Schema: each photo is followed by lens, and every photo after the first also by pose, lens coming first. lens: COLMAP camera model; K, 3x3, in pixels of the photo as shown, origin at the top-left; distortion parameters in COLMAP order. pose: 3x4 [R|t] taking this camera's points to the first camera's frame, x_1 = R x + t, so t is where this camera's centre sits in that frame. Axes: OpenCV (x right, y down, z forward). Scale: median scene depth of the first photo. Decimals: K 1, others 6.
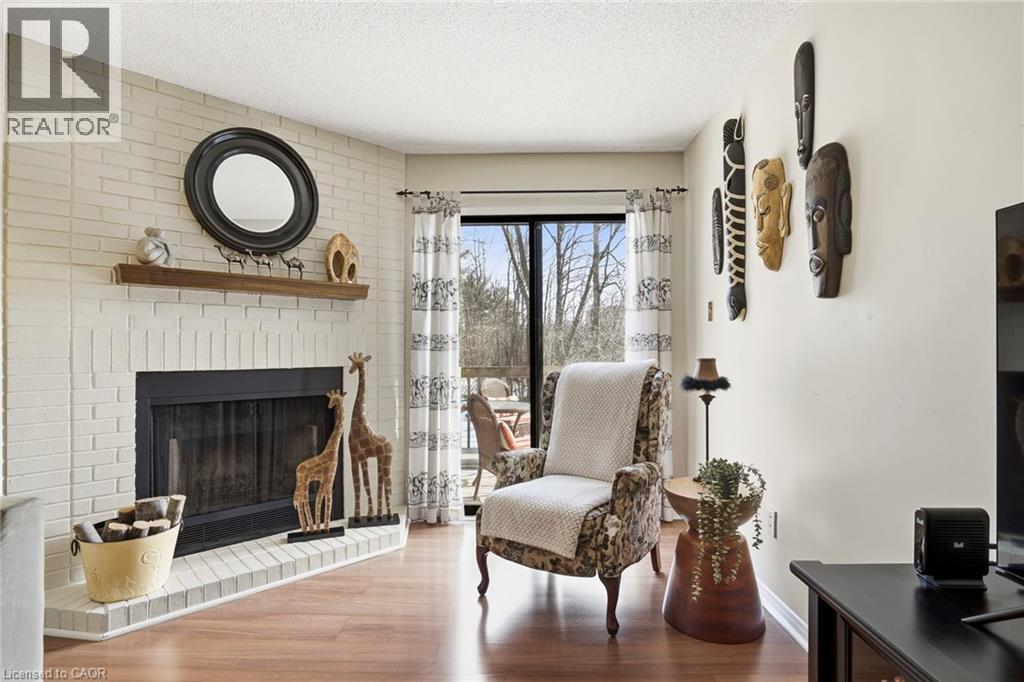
lens RADIAL K [[509.3, 0, 509.2], [0, 509.3, 342.6], [0, 0, 1]] dist [-0.046223, 0.015975]
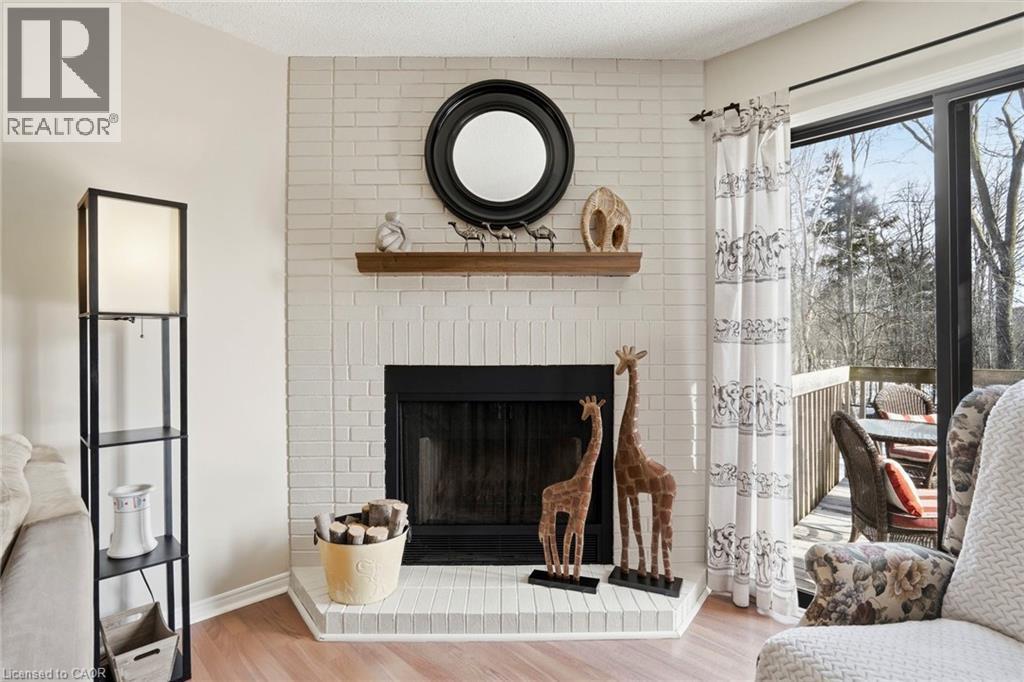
lens RADIAL K [[509.3, 0, 505.7], [0, 509.3, 339.5], [0, 0, 1]] dist [-0.046223, 0.015975]
pose [[0.731058, -0.000403, -0.682315, 0.078330], [0.007712, 0.999941, 0.007672, 0.003326], [0.682272, -0.010870, 0.731018, 0.369833]]
